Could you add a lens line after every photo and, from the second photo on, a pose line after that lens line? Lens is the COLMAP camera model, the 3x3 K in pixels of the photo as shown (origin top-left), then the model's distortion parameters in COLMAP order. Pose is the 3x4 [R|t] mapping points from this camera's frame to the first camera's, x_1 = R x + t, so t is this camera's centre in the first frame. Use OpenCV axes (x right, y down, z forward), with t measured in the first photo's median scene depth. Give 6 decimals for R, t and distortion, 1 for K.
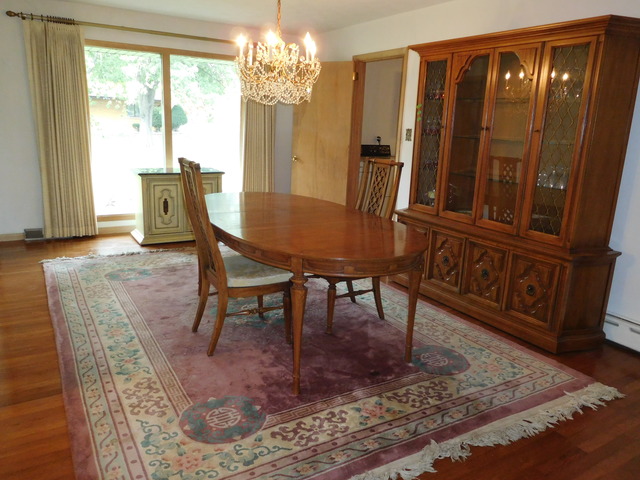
lens RADIAL K [[478.6, 0, 320.7], [0, 478.6, 239.8], [0, 0, 1]] dist [-0.017140, -0.002087]
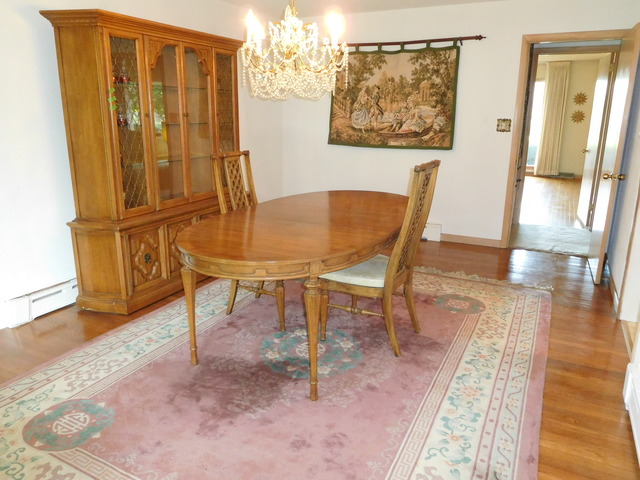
lens RADIAL K [[478.6, 0, 320.1], [0, 478.6, 237.5], [0, 0, 1]] dist [-0.017140, -0.002087]
pose [[-0.528602, -0.252202, 0.810539, -1.032124], [0.192685, 0.894272, 0.403918, -0.485967], [-0.826712, 0.369690, -0.424118, 1.699966]]
